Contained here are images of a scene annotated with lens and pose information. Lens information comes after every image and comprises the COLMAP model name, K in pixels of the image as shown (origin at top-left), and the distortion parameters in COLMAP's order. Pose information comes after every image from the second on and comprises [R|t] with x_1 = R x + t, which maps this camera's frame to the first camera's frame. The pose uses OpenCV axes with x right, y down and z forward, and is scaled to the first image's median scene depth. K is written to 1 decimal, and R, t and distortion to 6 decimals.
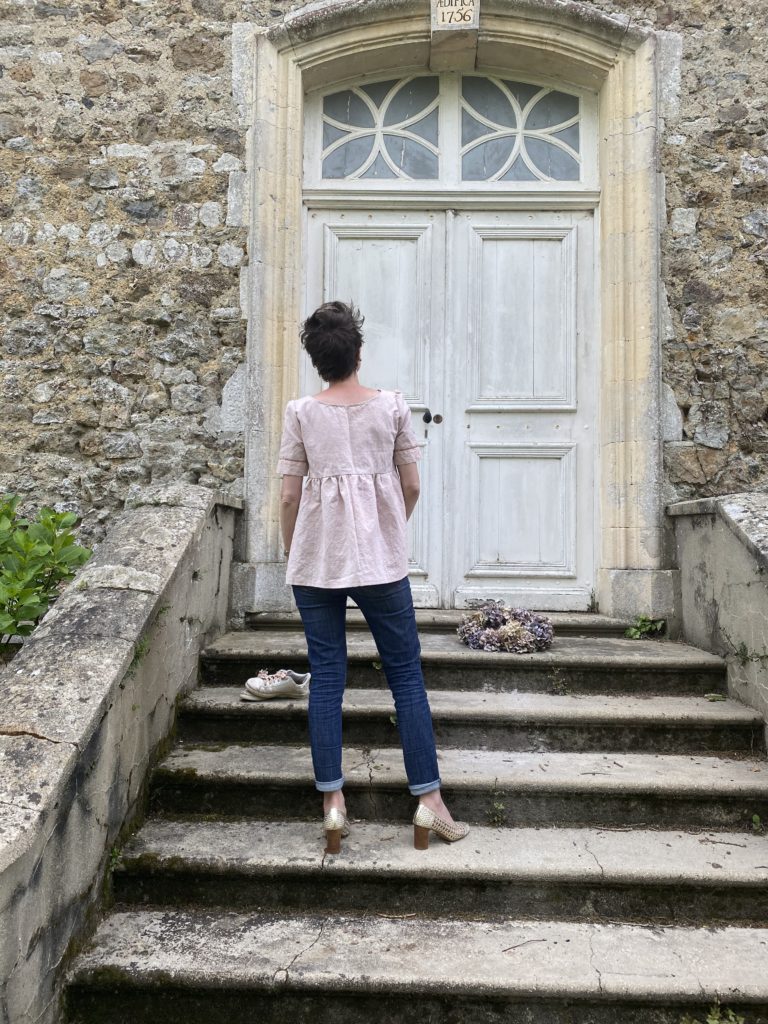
lens RADIAL K [[778.5, 0, 384.0], [0, 778.5, 512.0], [0, 0, 1]] dist [0.000358, -0.003646]
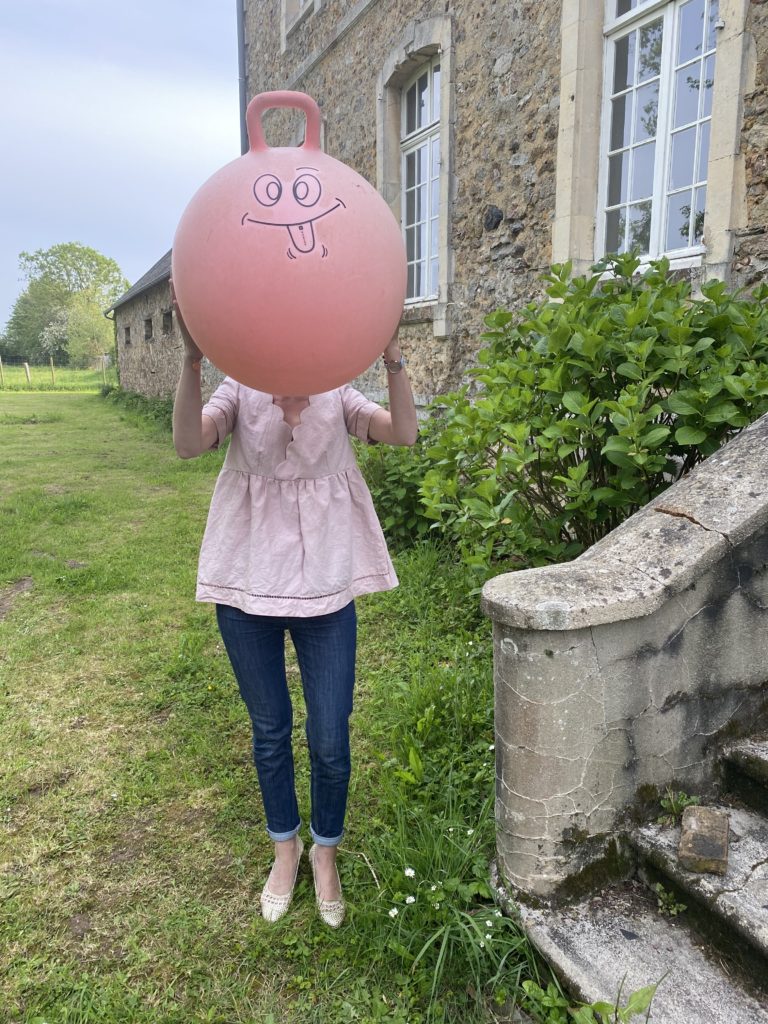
lens RADIAL K [[778.5, 0, 384.2], [0, 778.5, 511.7], [0, 0, 1]] dist [0.000358, -0.003646]
pose [[0.435587, 0.156406, -0.886454, 0.306227], [0.061576, 0.977304, 0.202693, 0.045960], [0.898038, -0.142874, 0.416071, 0.220950]]
